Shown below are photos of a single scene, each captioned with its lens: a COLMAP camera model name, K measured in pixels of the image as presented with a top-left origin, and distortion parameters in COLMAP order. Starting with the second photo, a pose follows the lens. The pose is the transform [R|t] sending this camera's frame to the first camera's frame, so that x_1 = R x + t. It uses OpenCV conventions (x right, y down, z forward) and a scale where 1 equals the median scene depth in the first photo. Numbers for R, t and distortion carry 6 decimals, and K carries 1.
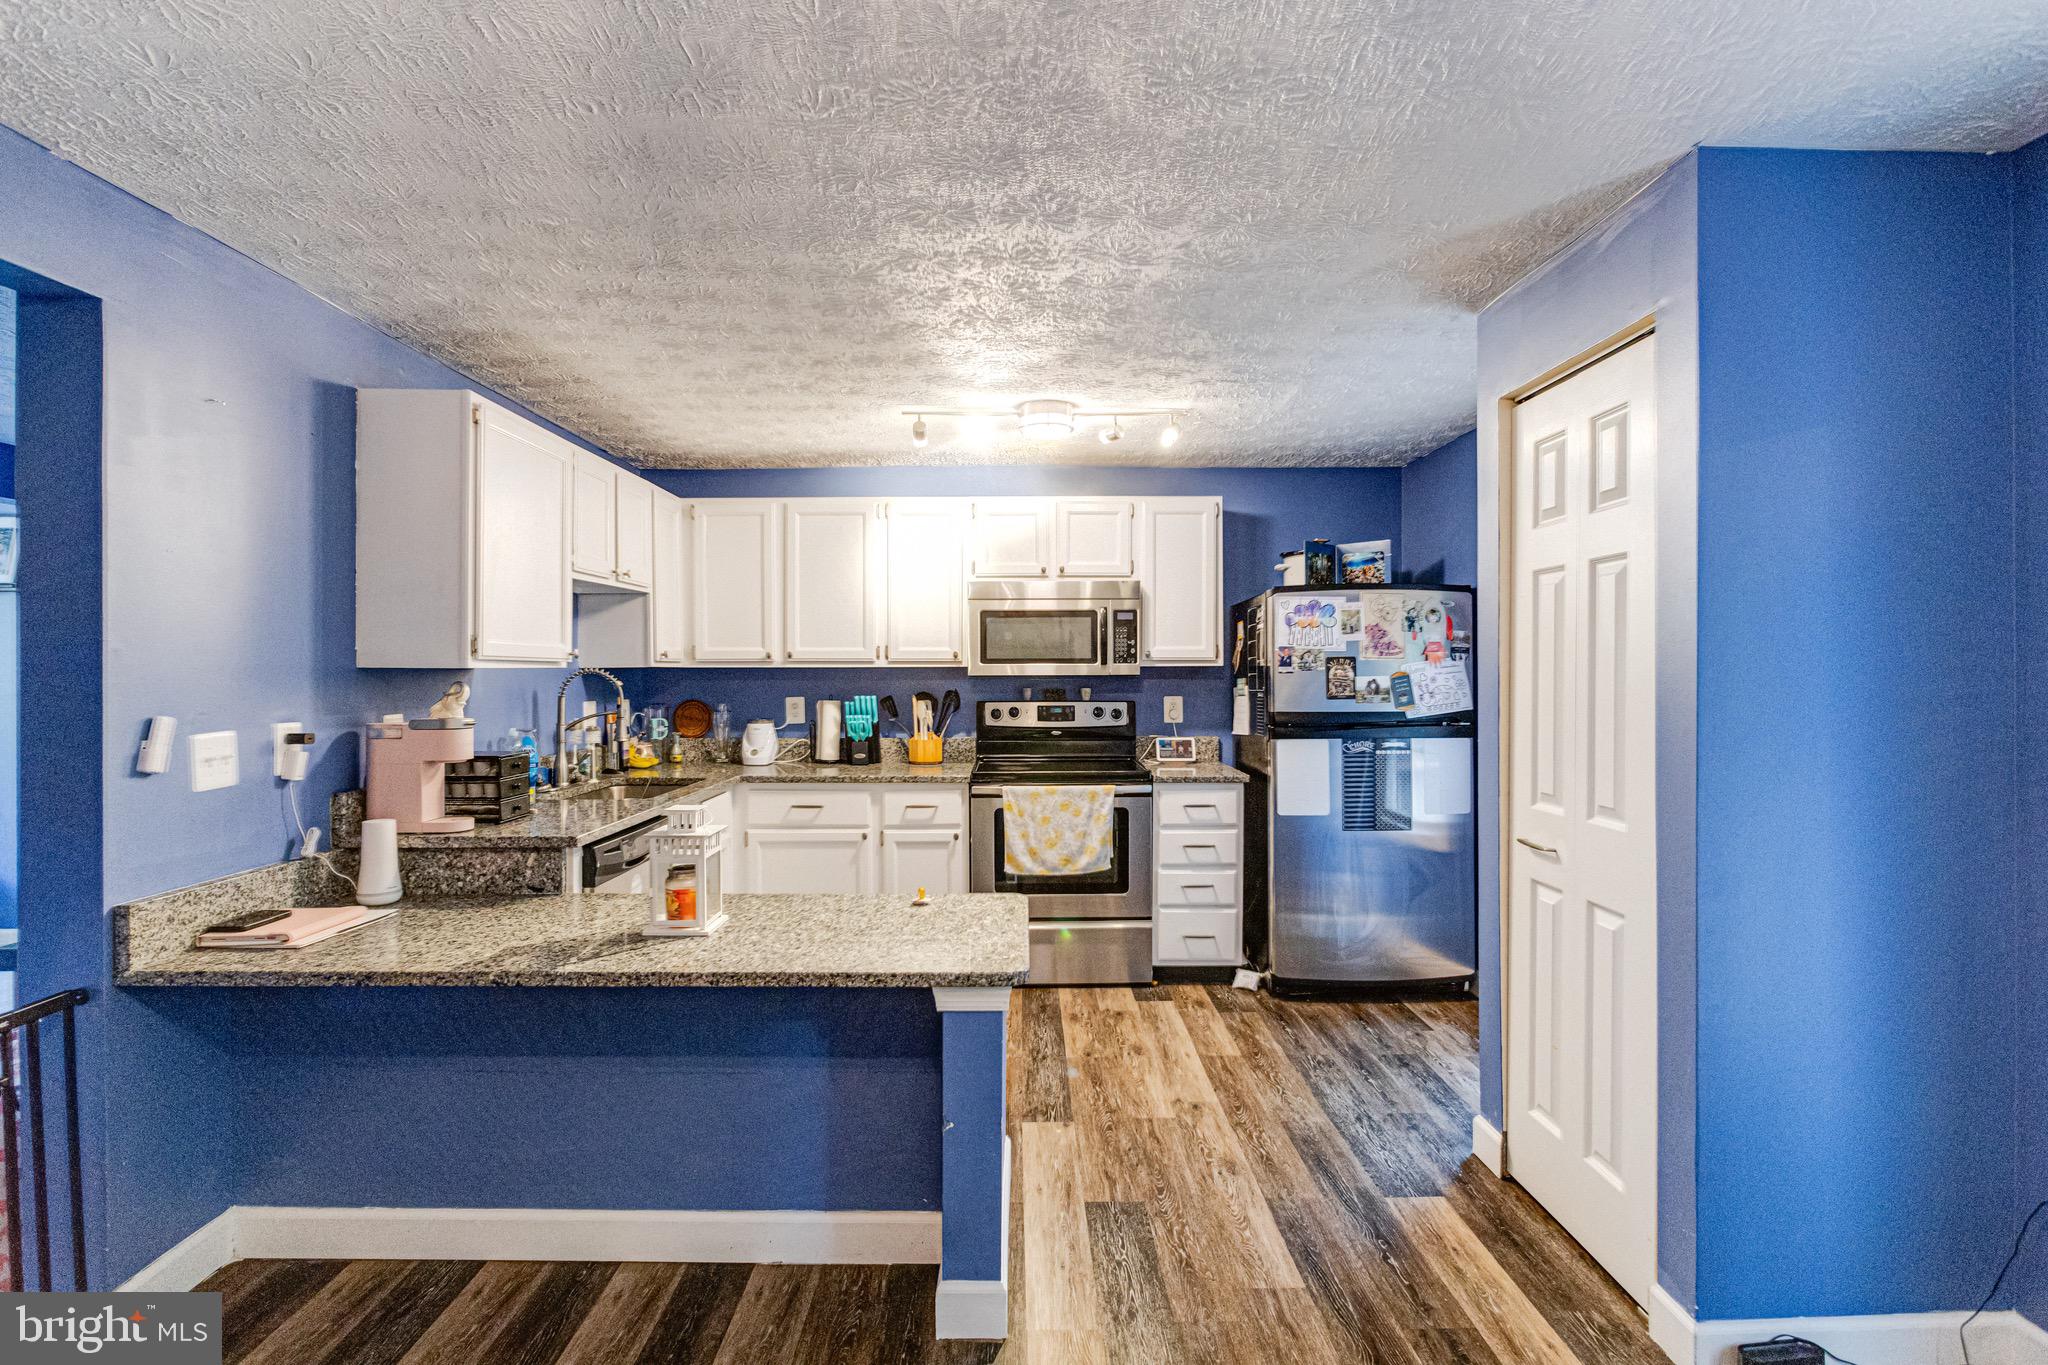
lens RADIAL K [[979.9, 0, 1020.6], [0, 979.9, 671.1], [0, 0, 1]] dist [-0.039185, 0.032896]
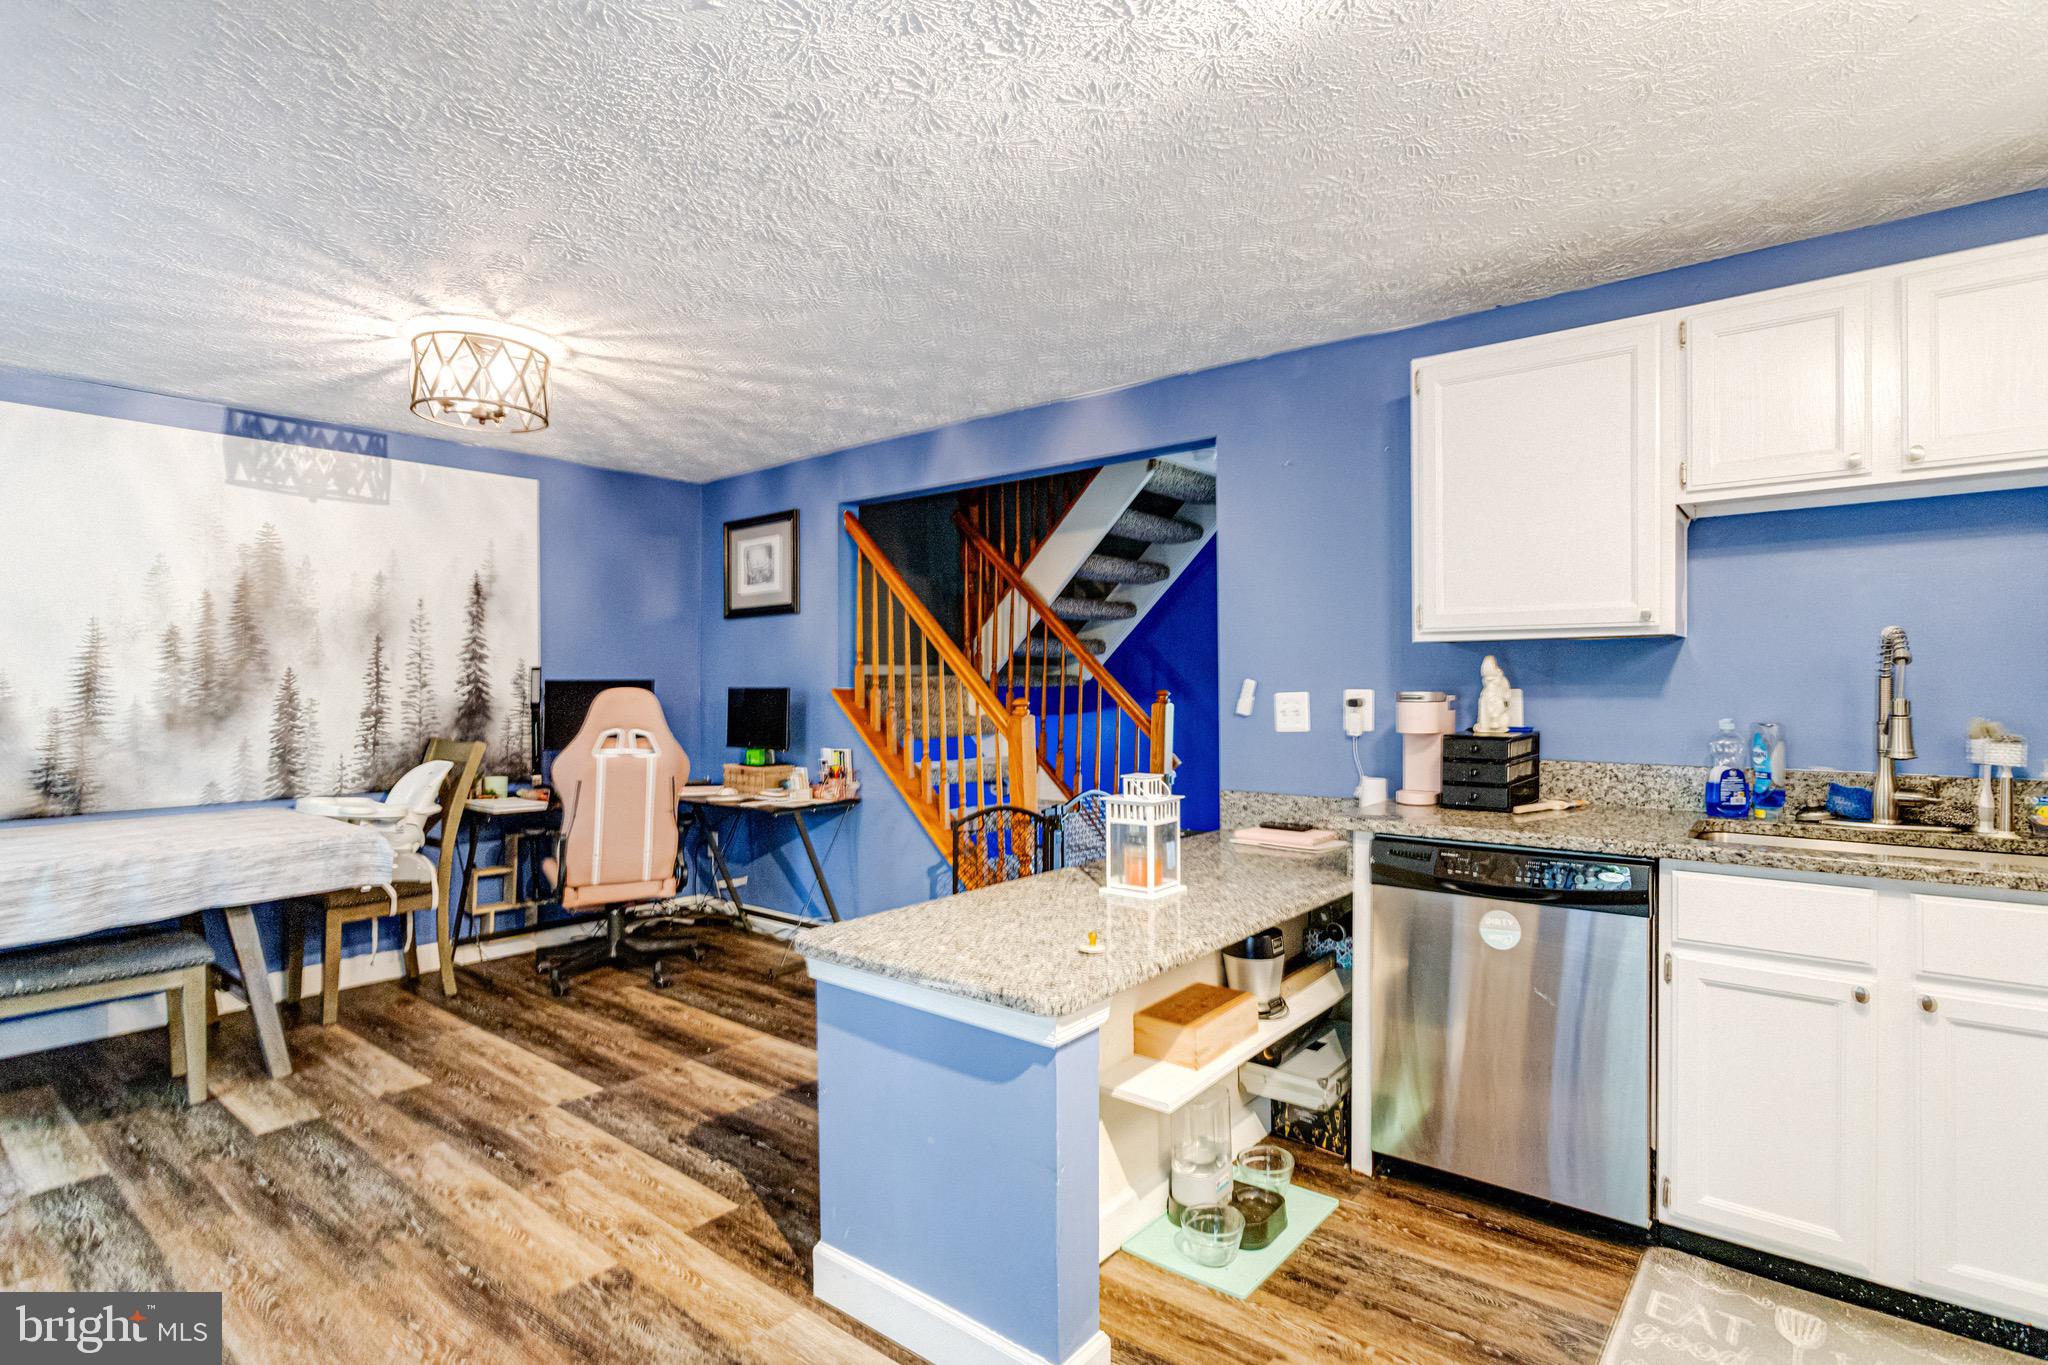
lens RADIAL K [[1028.5, 0, 1024.0], [0, 1028.5, 682.5], [0, 0, 1]] dist [-0.023065, 0.015932]
pose [[-0.629350, 0.010818, -0.777047, 0.326497], [0.008879, 0.999938, 0.006729, 0.018648], [0.777071, -0.002665, -0.629407, 0.894844]]
